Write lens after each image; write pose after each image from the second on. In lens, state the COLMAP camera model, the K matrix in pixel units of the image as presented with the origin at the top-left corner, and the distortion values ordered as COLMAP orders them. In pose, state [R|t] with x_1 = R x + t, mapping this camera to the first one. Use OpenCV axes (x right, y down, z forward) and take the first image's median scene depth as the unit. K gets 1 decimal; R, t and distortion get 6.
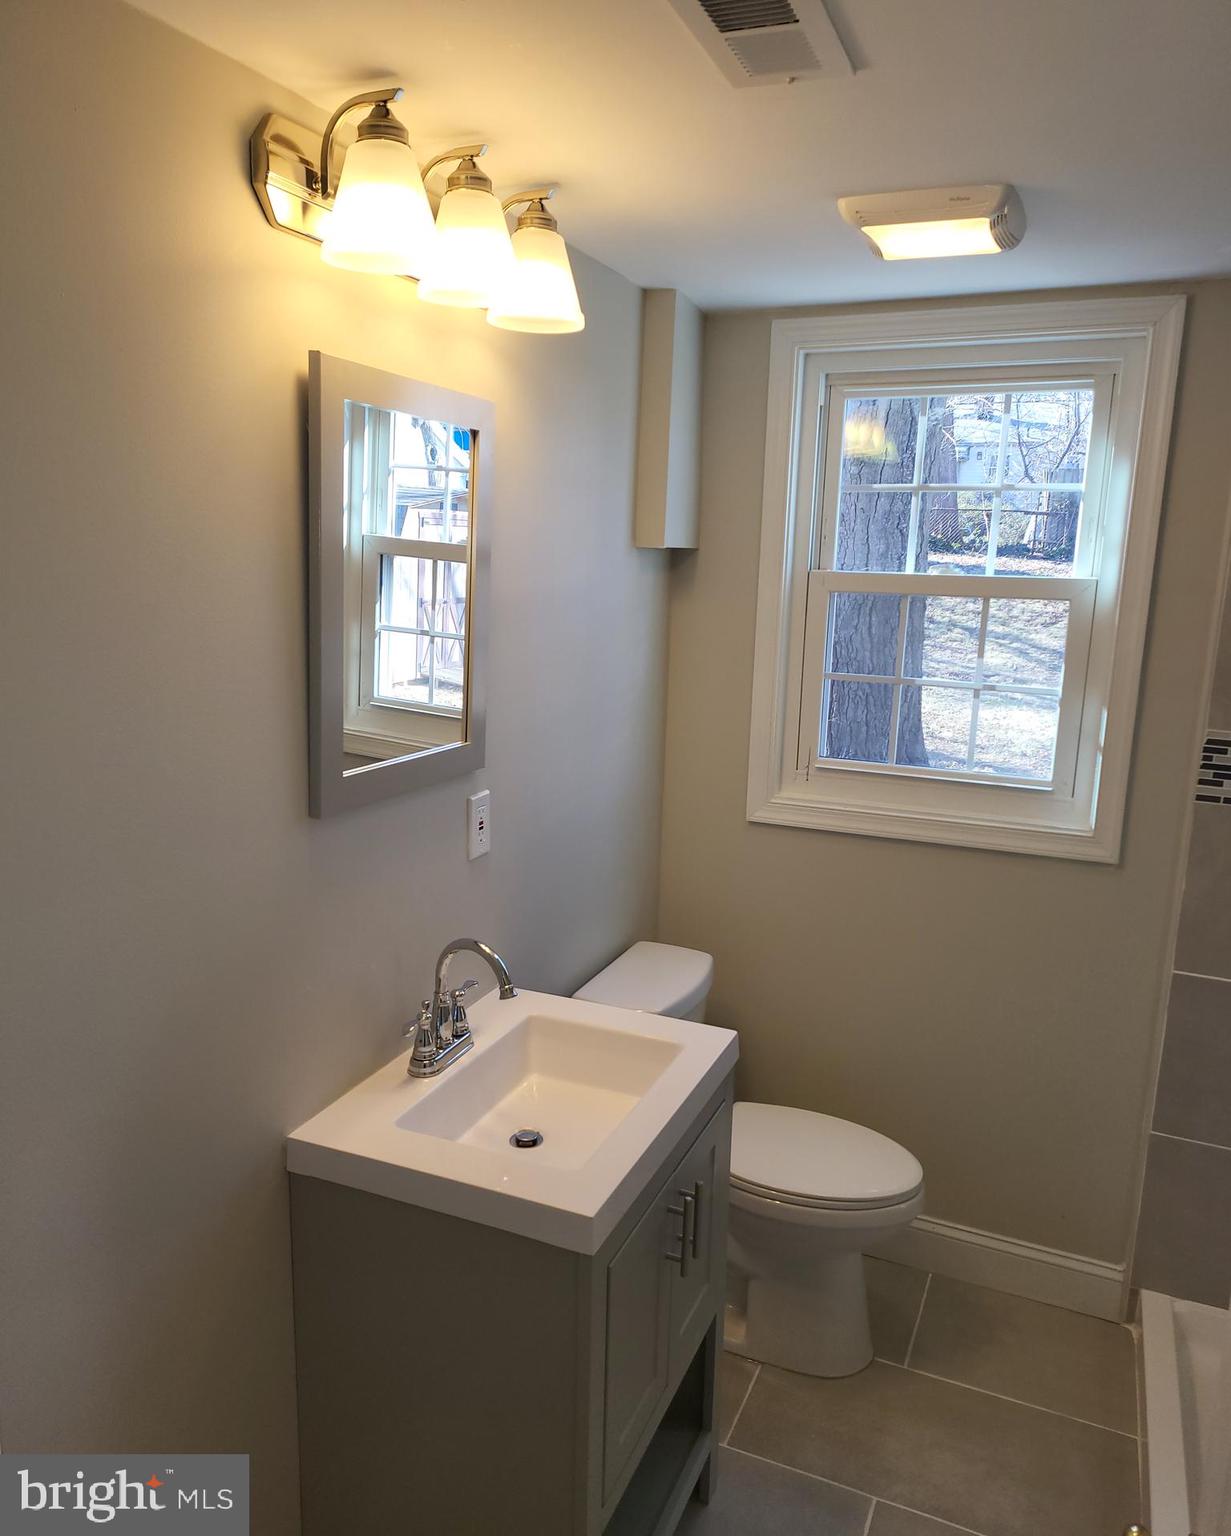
lens RADIAL K [[1152.0, 0, 615.5], [0, 1152.0, 768.0], [0, 0, 1]] dist [0.082721, -0.107560]
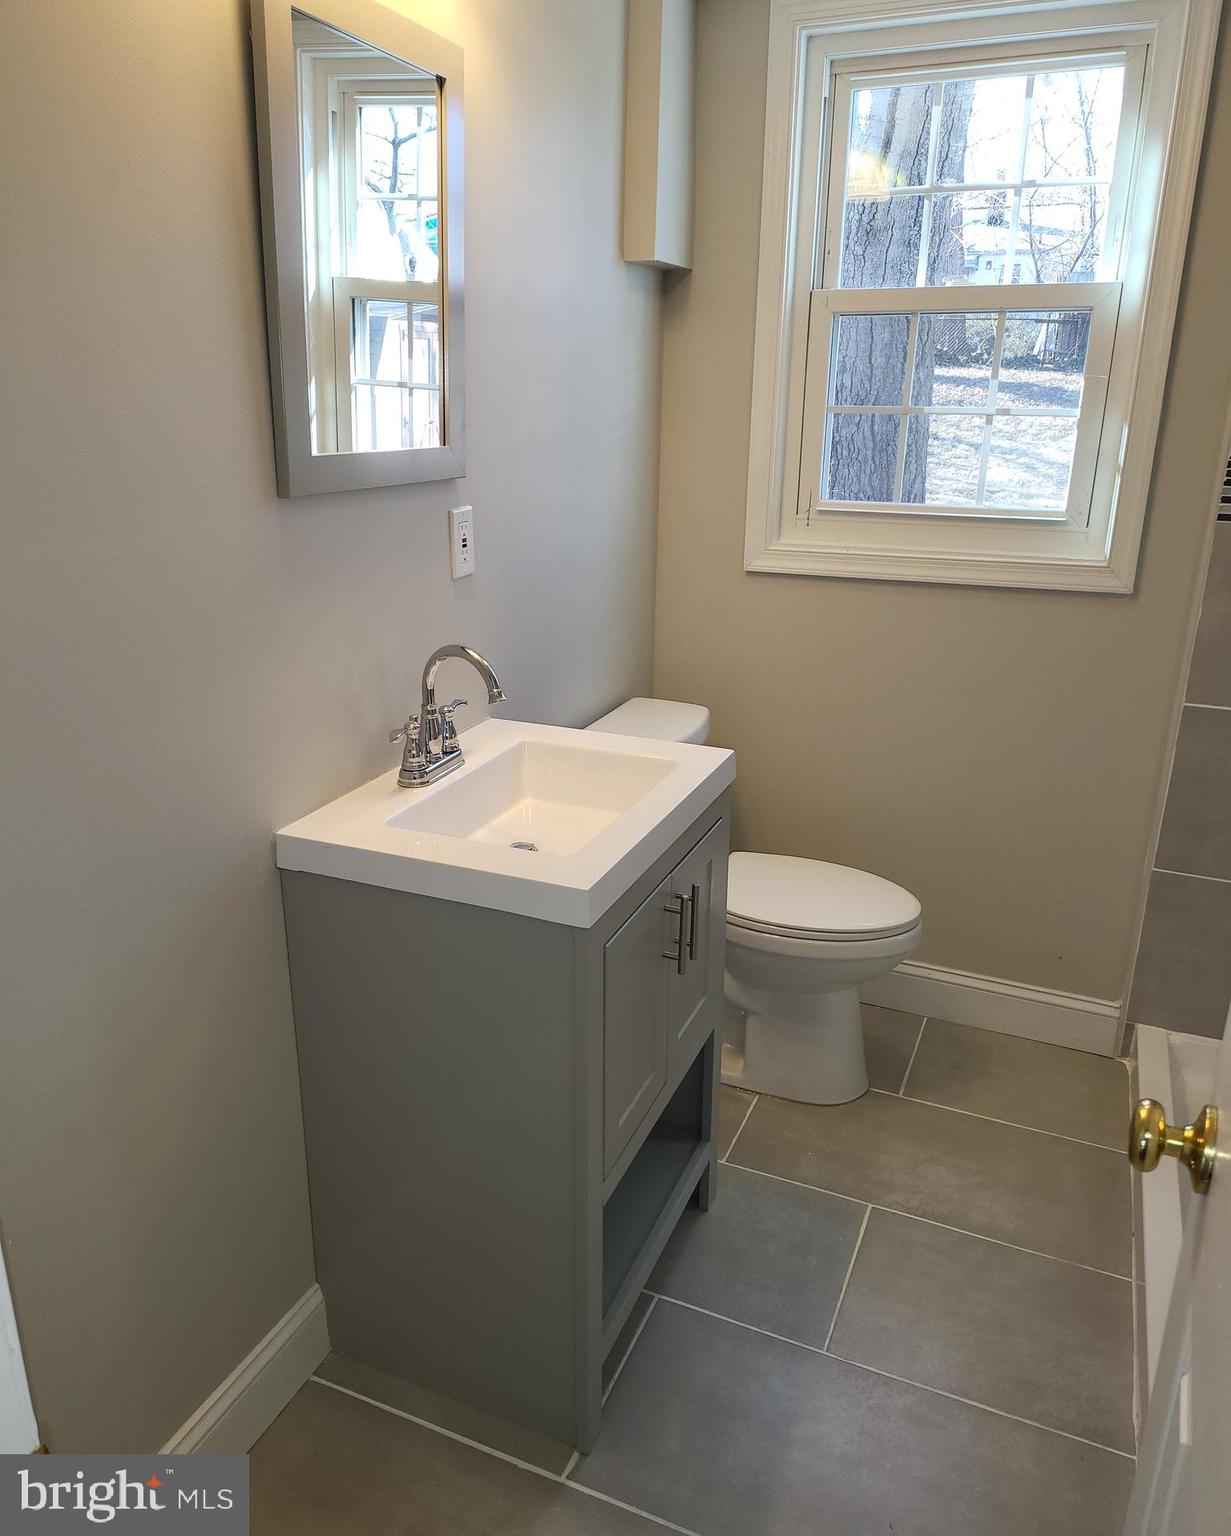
lens RADIAL K [[1150.5, 0, 597.7], [0, 1150.5, 769.7], [0, 0, 1]] dist [0.064674, -0.075281]
pose [[0.999757, -0.017103, -0.013911, 0.002605], [0.018697, 0.992105, 0.124009, 0.096416], [0.011680, -0.124239, 0.992184, 0.027435]]
